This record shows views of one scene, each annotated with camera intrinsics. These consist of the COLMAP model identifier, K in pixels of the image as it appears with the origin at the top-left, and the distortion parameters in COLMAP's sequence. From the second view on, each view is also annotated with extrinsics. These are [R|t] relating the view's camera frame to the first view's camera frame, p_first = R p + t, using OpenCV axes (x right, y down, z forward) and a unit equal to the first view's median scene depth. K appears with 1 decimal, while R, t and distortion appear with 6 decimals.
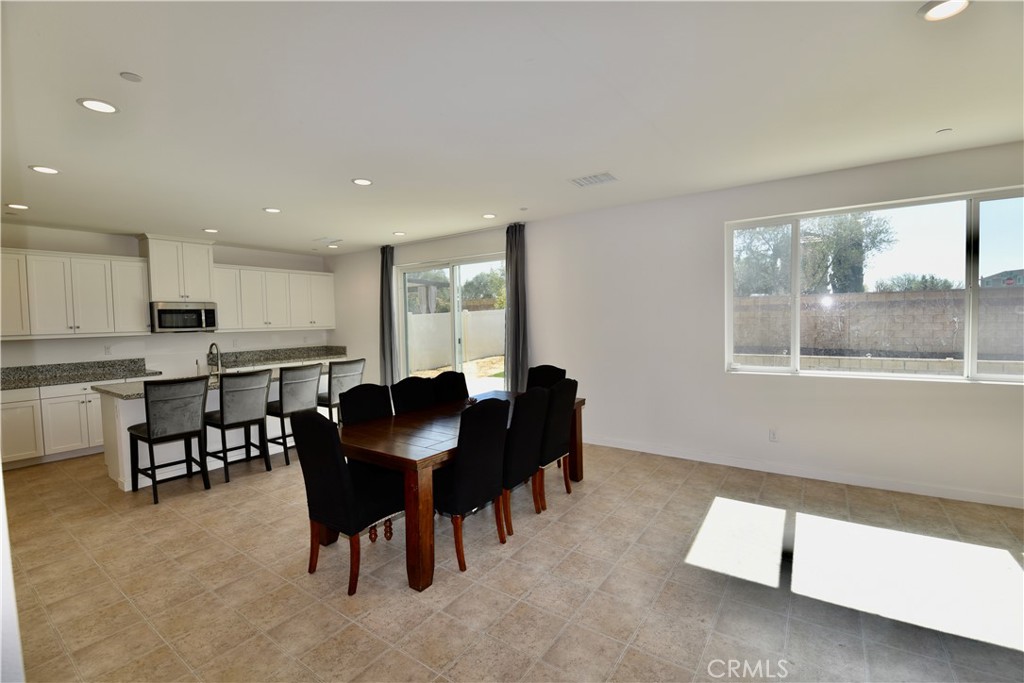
lens RADIAL K [[443.1, 0, 515.0], [0, 443.1, 339.4], [0, 0, 1]] dist [-0.002414, -0.009527]
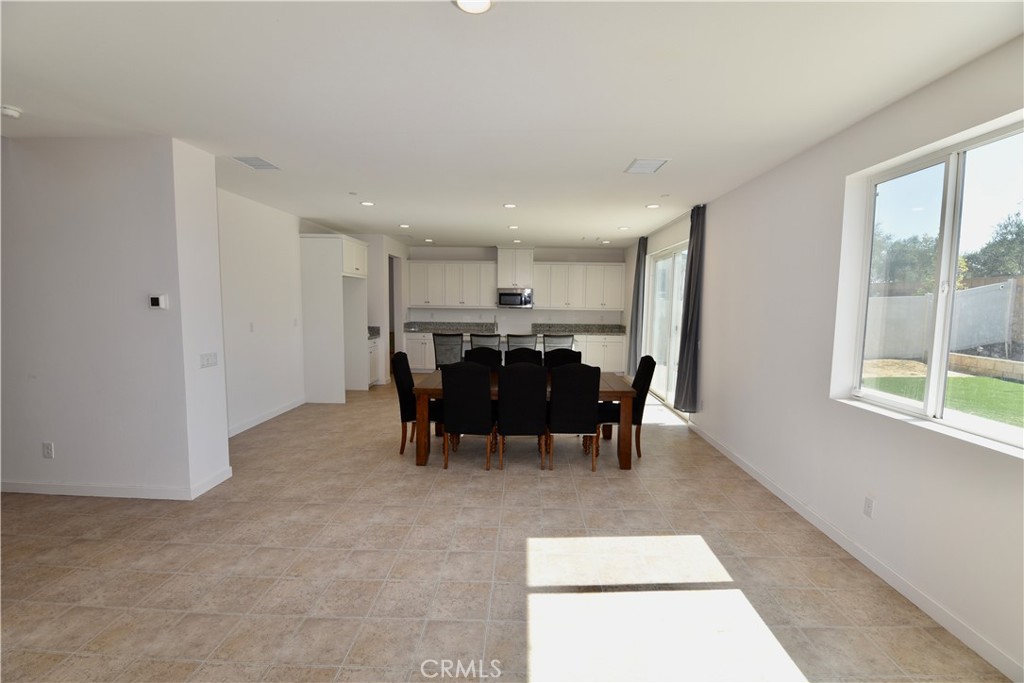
lens RADIAL K [[443.1, 0, 515.0], [0, 443.1, 339.4], [0, 0, 1]] dist [-0.002414, -0.009527]
pose [[0.546510, 0.099407, -0.831532, 0.785091], [-0.064130, 0.994982, 0.076799, -0.037365], [0.834993, 0.011355, 0.550143, 0.217182]]
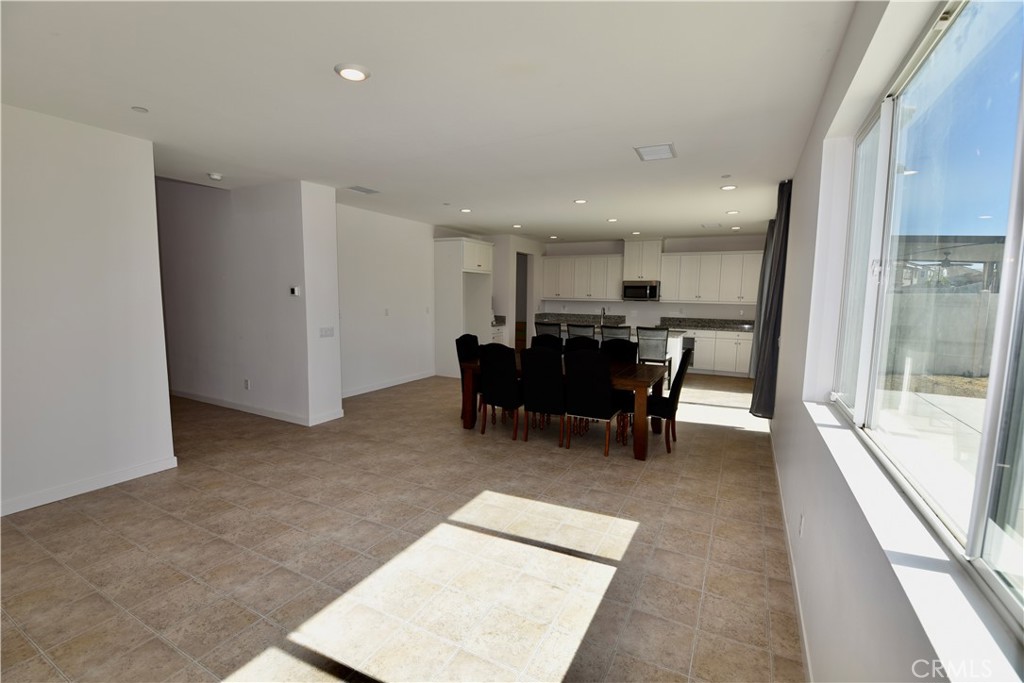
lens RADIAL K [[434.9, 0, 517.9], [0, 434.9, 353.2], [0, 0, 1]] dist [-0.010206, -0.000163]
pose [[0.125351, 0.158959, -0.979295, 1.009913], [-0.062394, 0.986390, 0.152125, -0.056811], [0.990149, 0.042034, 0.133563, 0.552275]]
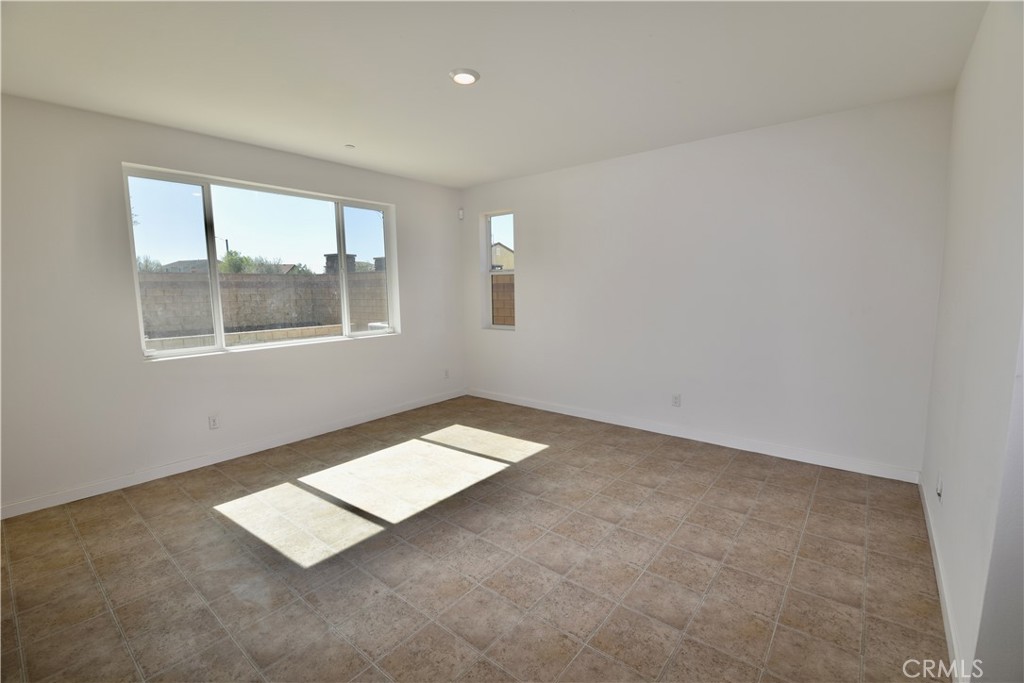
lens RADIAL K [[443.1, 0, 515.0], [0, 443.1, 339.4], [0, 0, 1]] dist [-0.002414, -0.009527]
pose [[0.080232, -0.096536, 0.992091, -0.241806], [0.058770, 0.994026, 0.091972, 0.000667], [-0.995042, 0.050926, 0.085426, 0.292073]]
